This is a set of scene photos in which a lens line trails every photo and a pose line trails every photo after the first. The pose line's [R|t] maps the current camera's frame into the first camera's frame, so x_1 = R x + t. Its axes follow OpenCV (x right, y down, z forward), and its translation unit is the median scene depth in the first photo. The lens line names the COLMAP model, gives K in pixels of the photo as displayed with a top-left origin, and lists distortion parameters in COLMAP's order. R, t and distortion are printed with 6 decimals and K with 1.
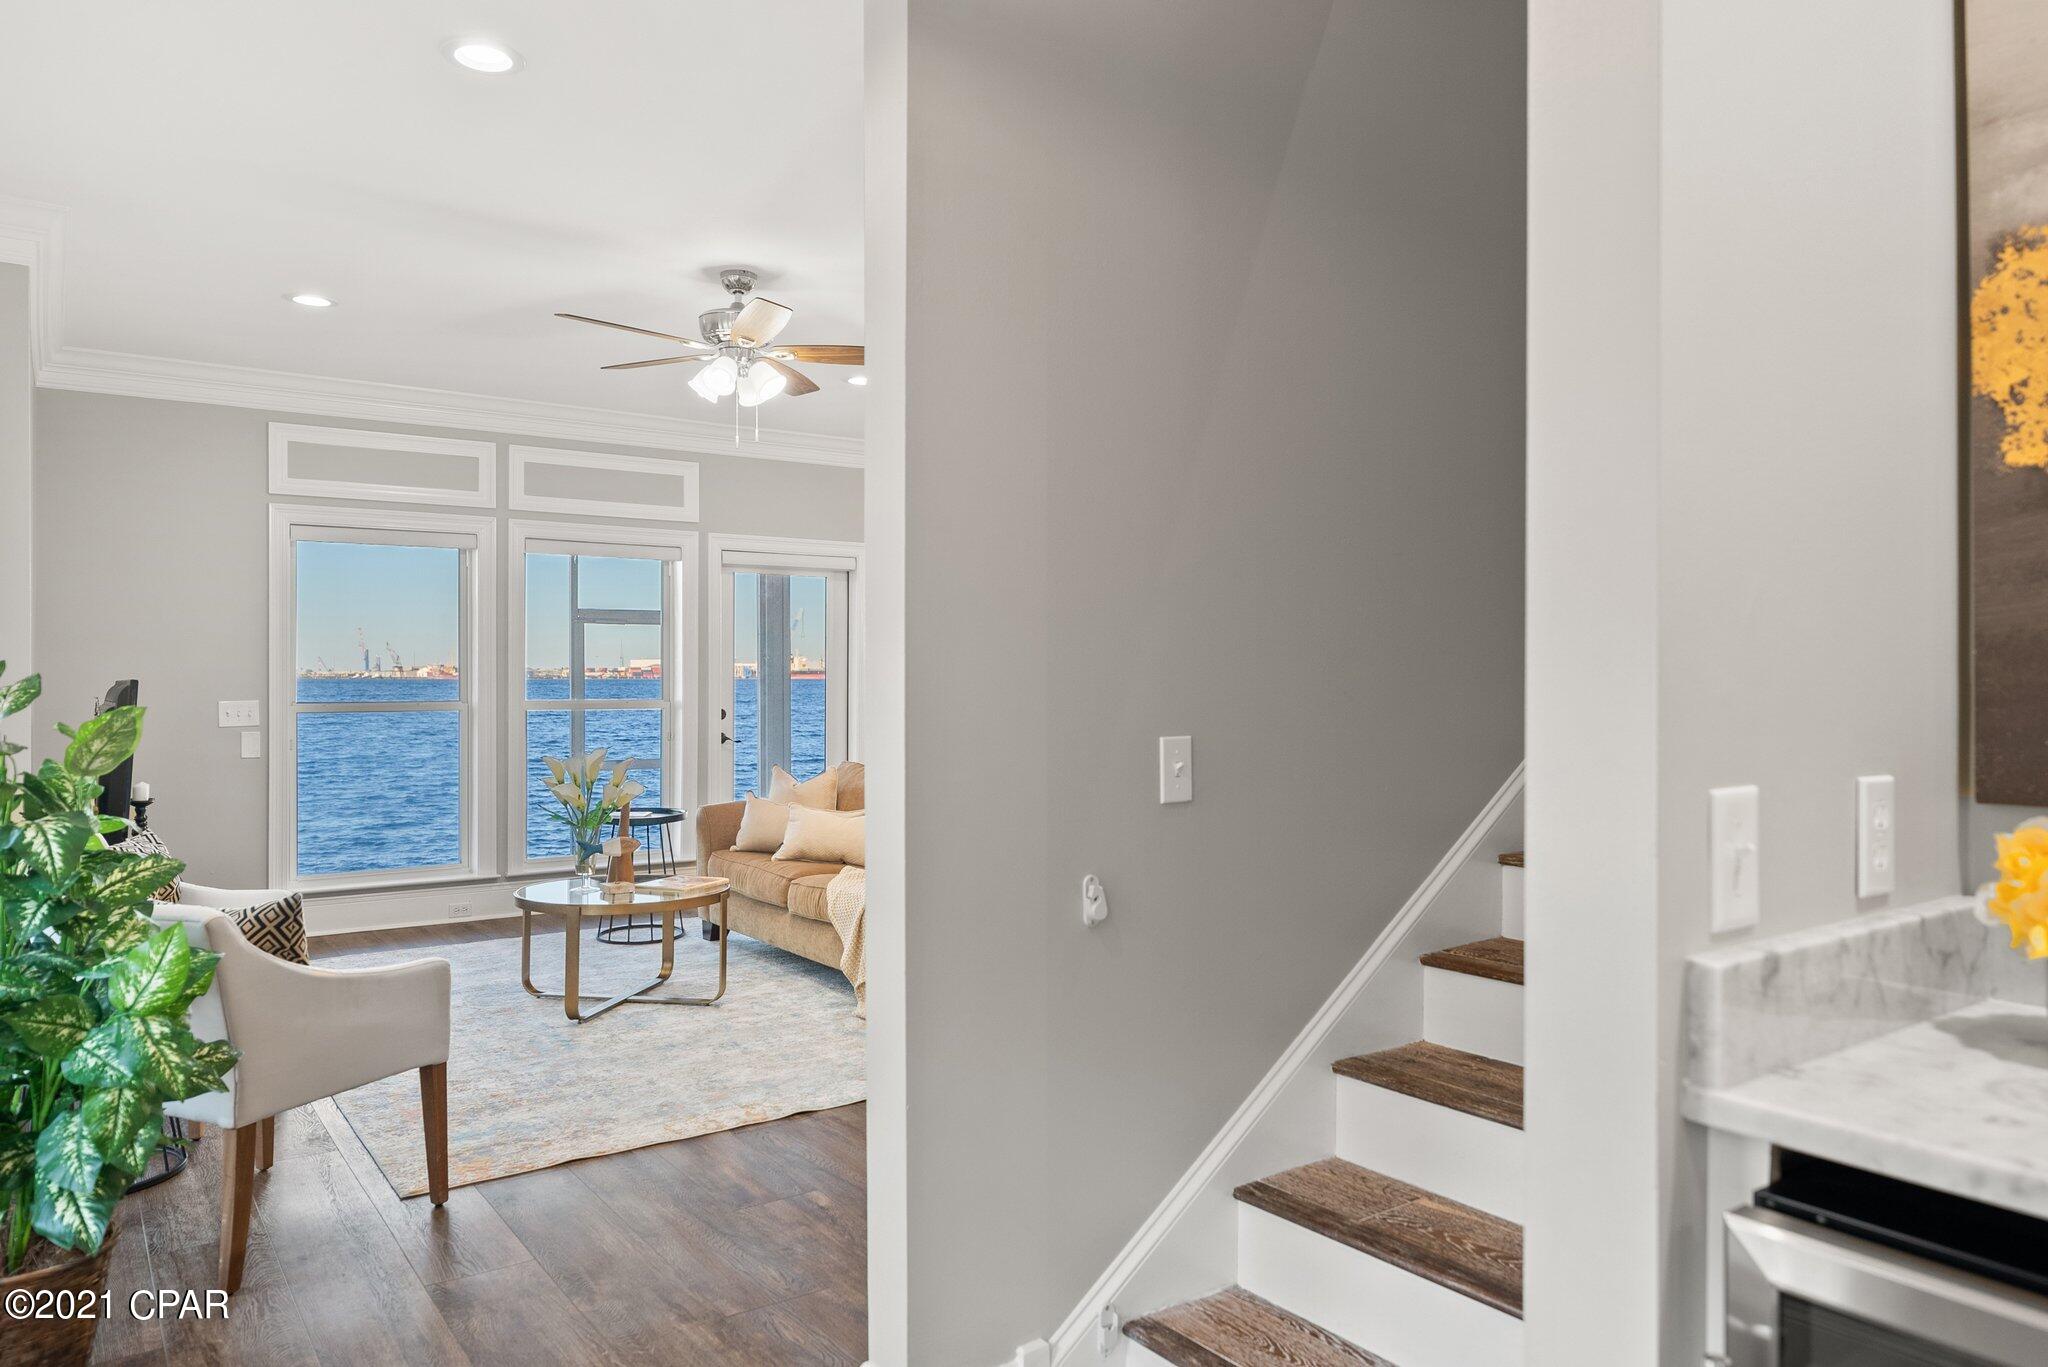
lens RADIAL K [[1378.5, 0, 1031.6], [0, 1378.5, 680.8], [0, 0, 1]] dist [0.009628, -0.000362]
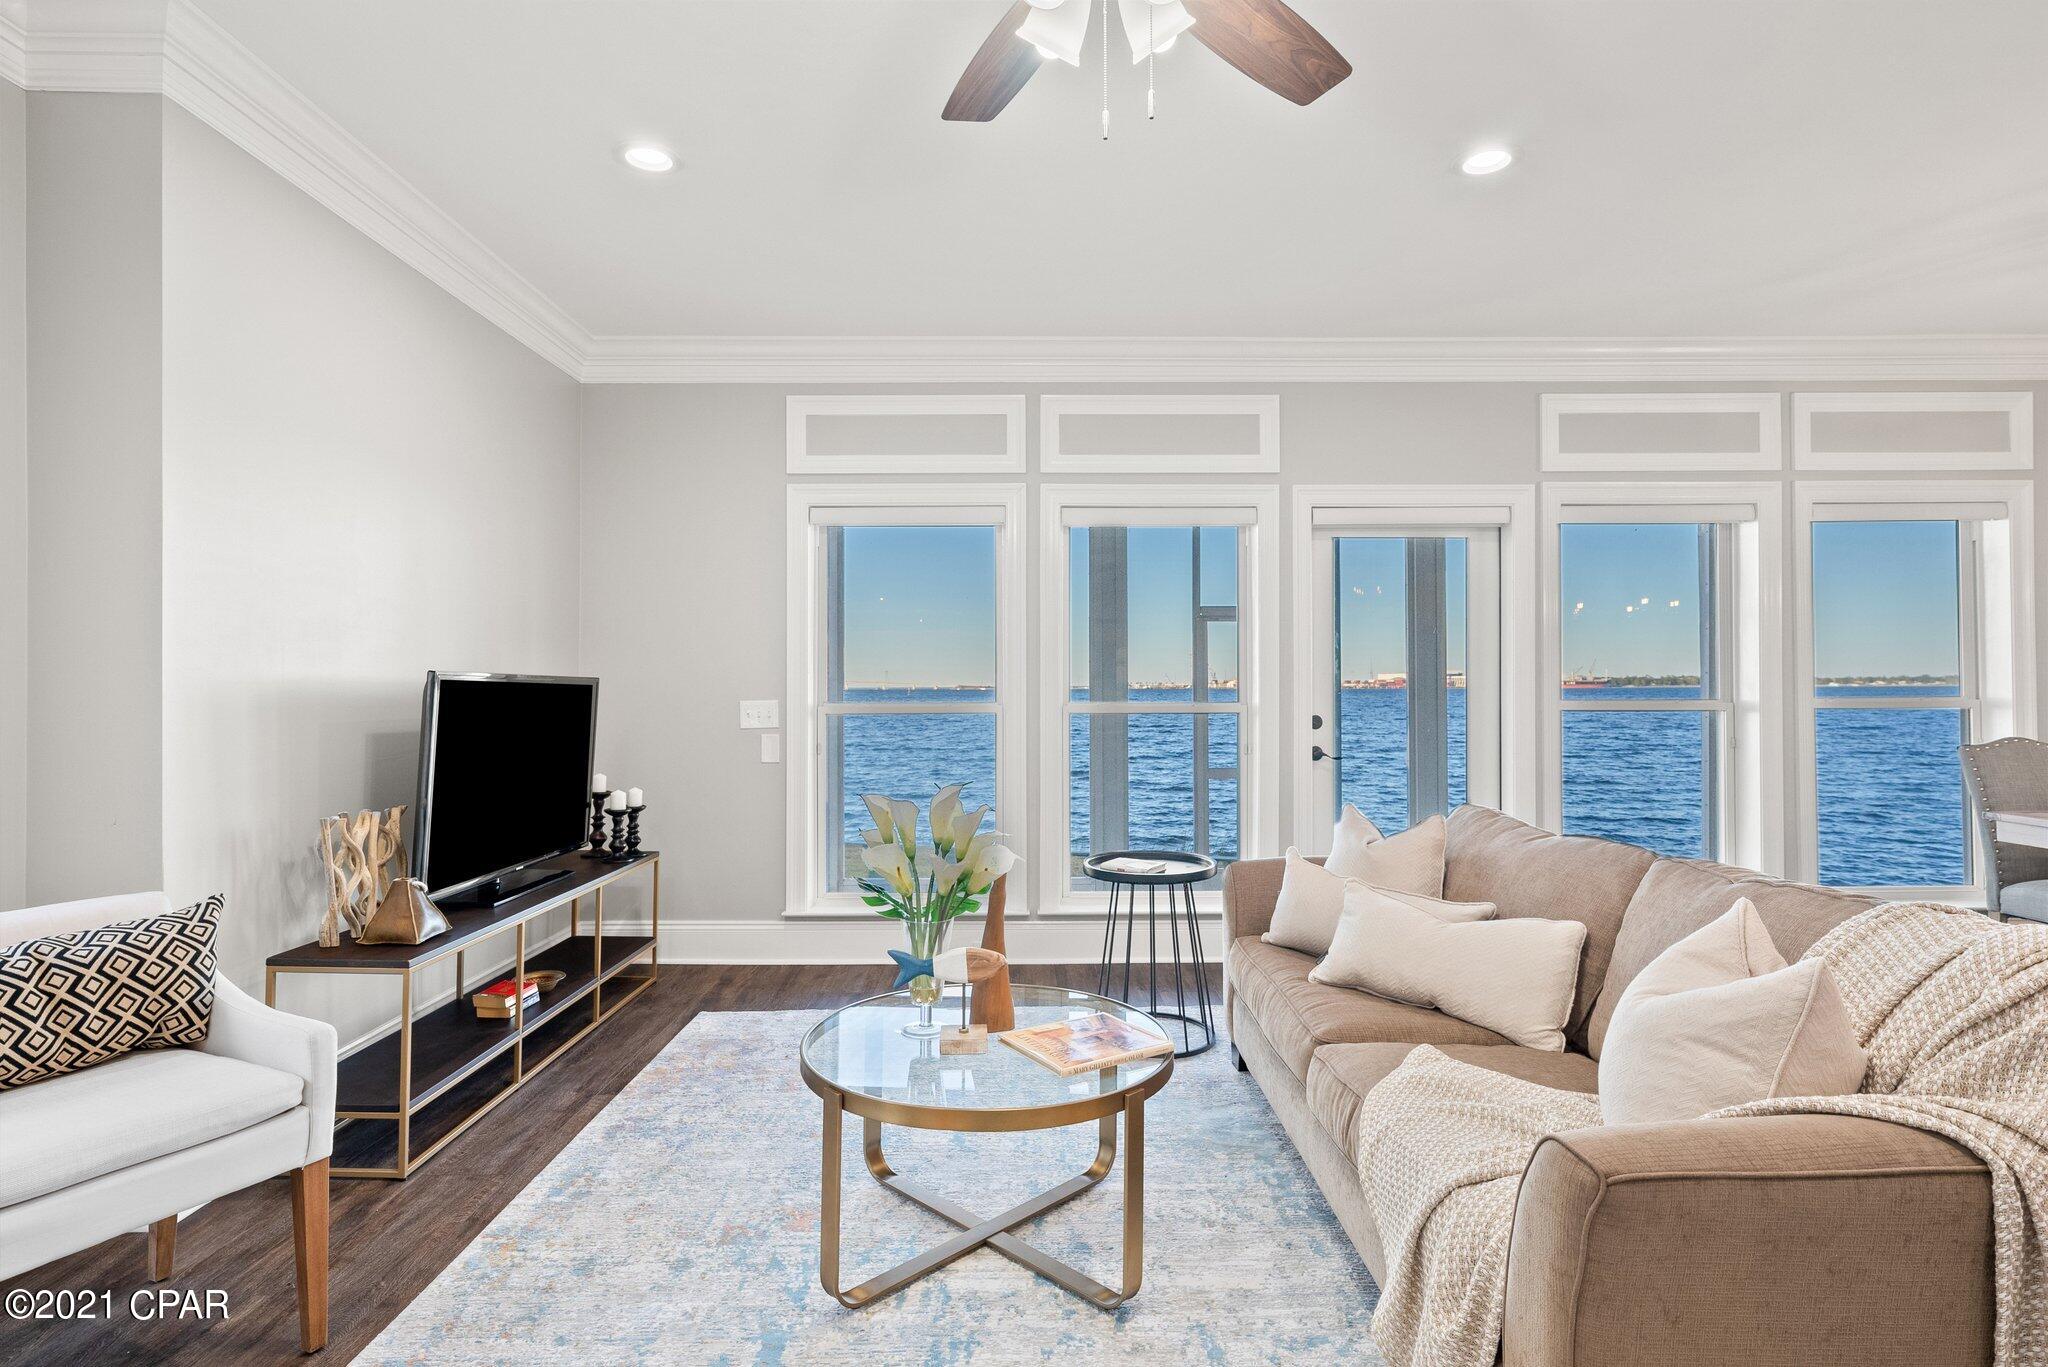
lens RADIAL K [[1026.8, 0, 1024.7], [0, 1026.8, 677.9], [0, 0, 1]] dist [0.003541, -0.000041]
pose [[0.817513, -0.007924, -0.575856, -0.037789], [0.001137, 0.999926, -0.012145, 0.008878], [0.575909, 0.009274, 0.817461, 0.604186]]
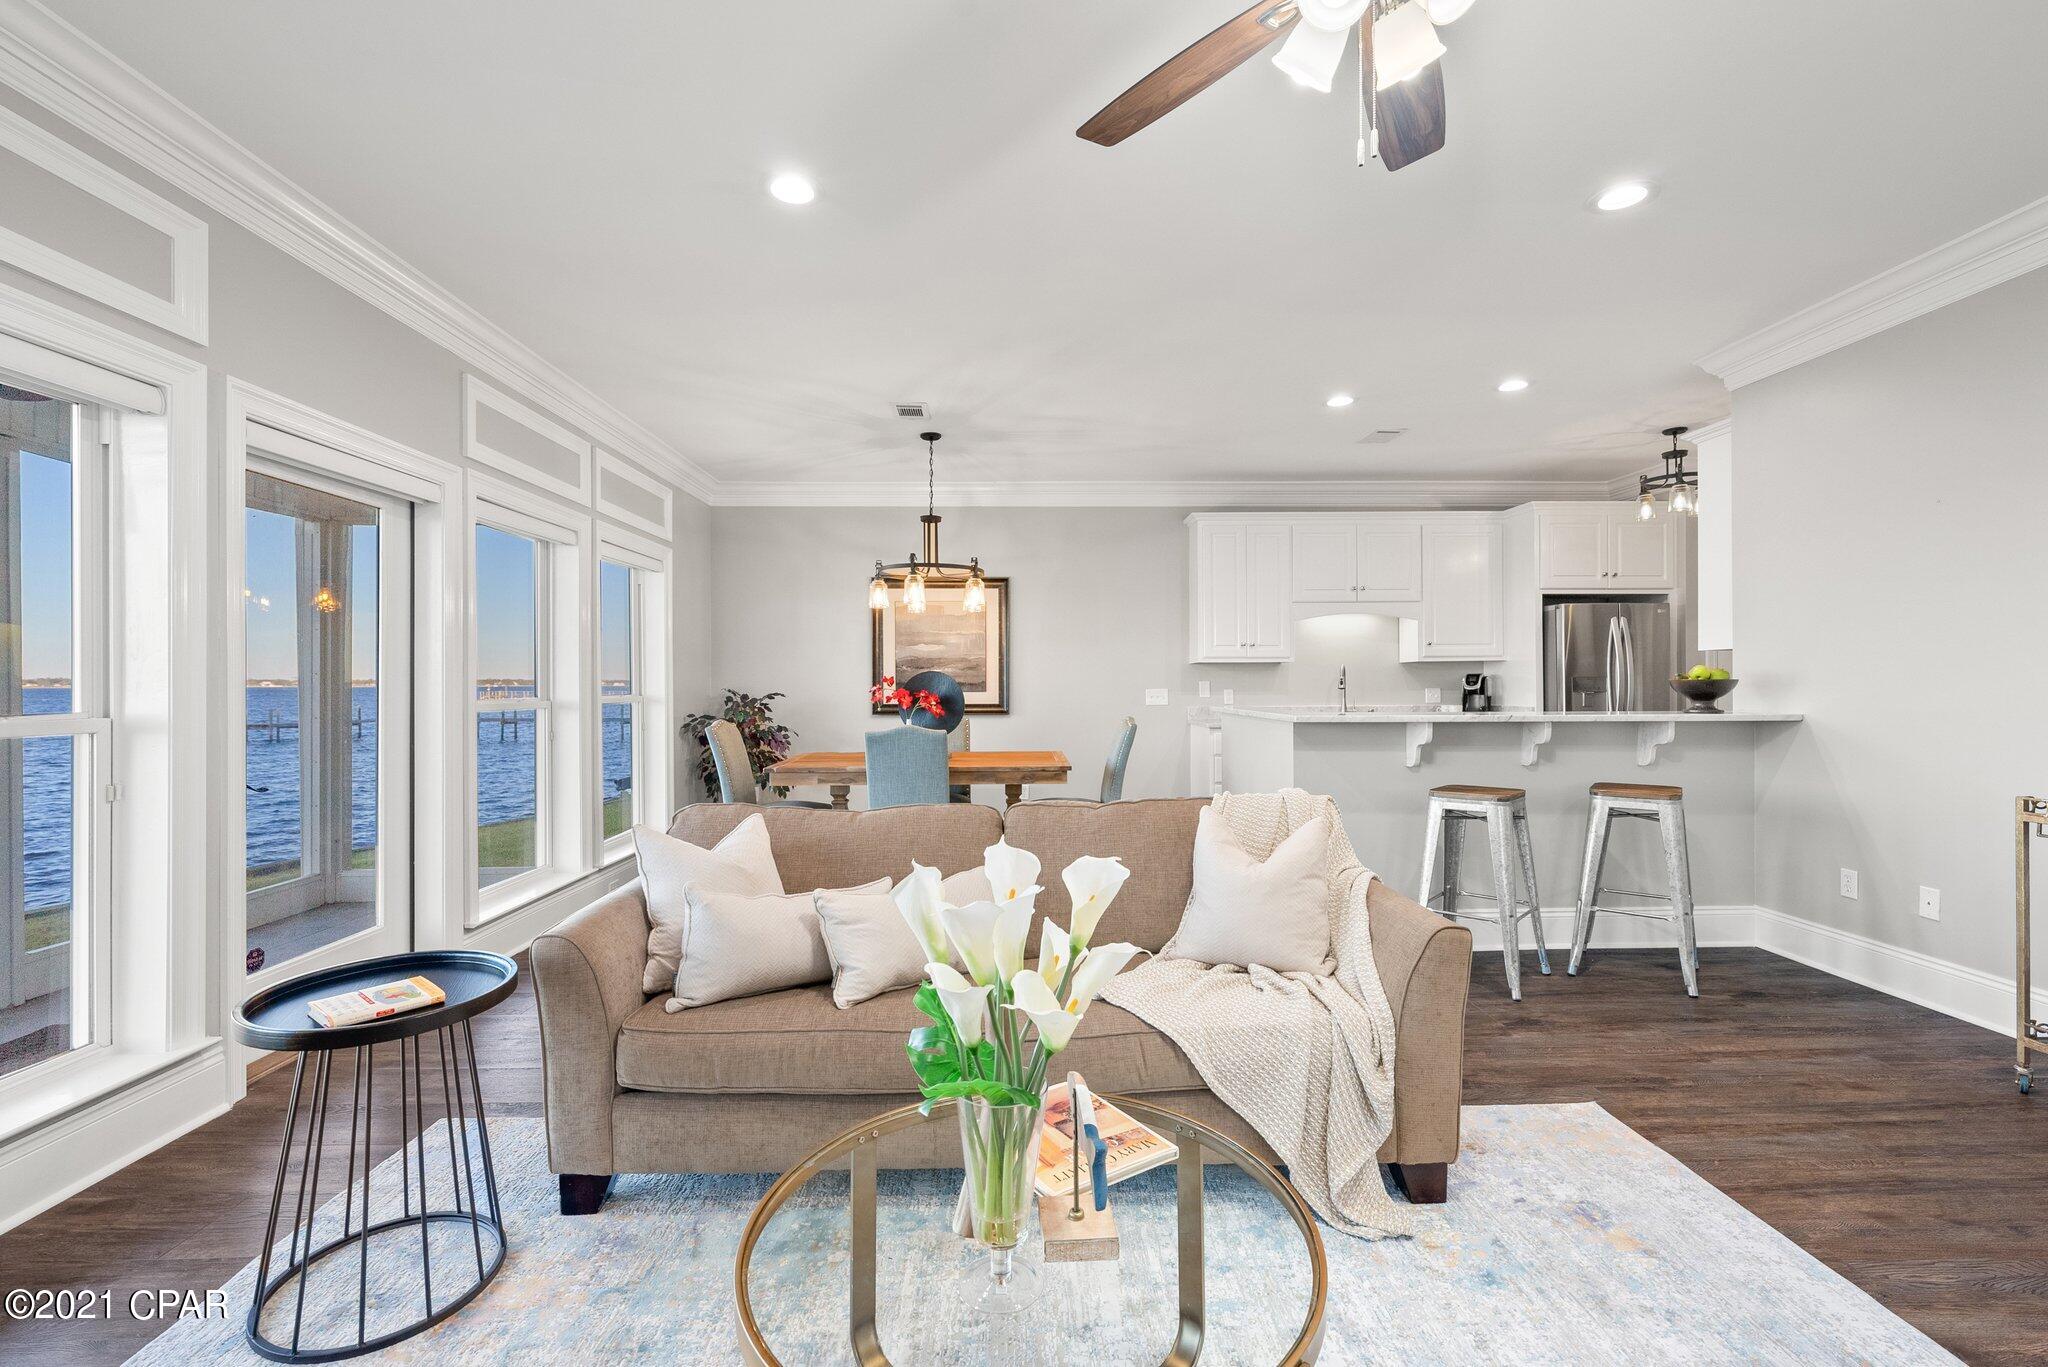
lens RADIAL K [[871.1, 0, 1020.7], [0, 871.1, 687.6], [0, 0, 1]] dist [-0.003489, 0.000225]
pose [[0.572031, -0.003003, 0.820227, -0.440168], [0.007745, 0.999968, -0.001740, 0.011241], [-0.820196, 0.007347, 0.572036, 0.790300]]
